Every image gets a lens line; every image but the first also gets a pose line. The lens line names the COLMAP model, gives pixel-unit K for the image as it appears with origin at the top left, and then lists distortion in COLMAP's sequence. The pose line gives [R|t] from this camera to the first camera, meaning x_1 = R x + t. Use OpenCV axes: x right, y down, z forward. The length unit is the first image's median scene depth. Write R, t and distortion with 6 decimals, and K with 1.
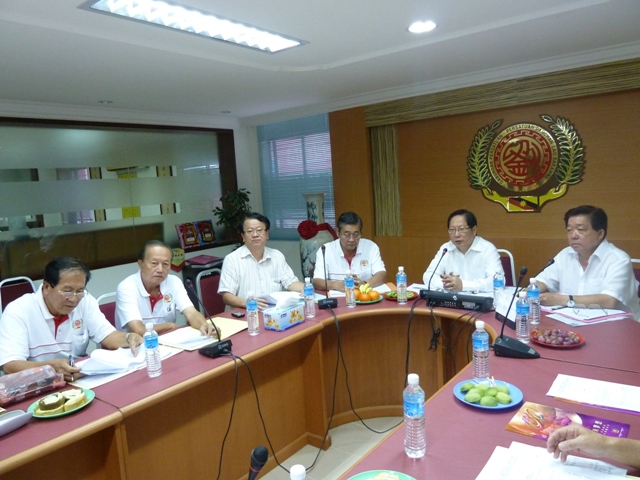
lens RADIAL K [[484.3, 0, 319.7], [0, 484.3, 242.2], [0, 0, 1]] dist [-0.034841, 0.003454]
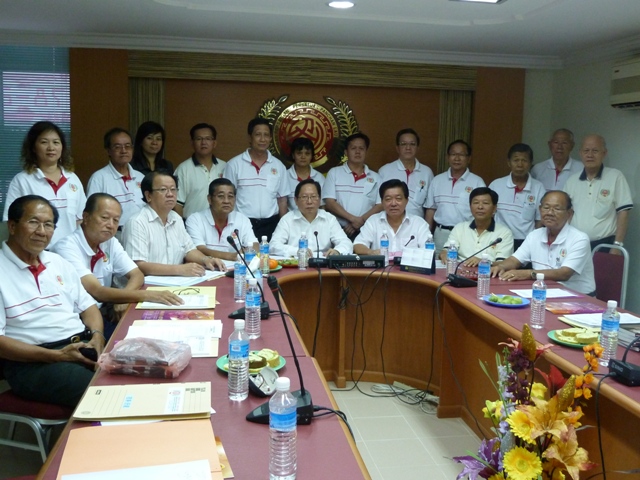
lens RADIAL K [[658.2, 0, 321.1], [0, 658.2, 235.1], [0, 0, 1]] dist [-0.011606, 0.000000]
pose [[0.689669, -0.000792, 0.724124, -0.548645], [0.014311, 0.999819, -0.012536, 0.051990], [-0.723983, 0.019009, 0.689555, 0.018765]]
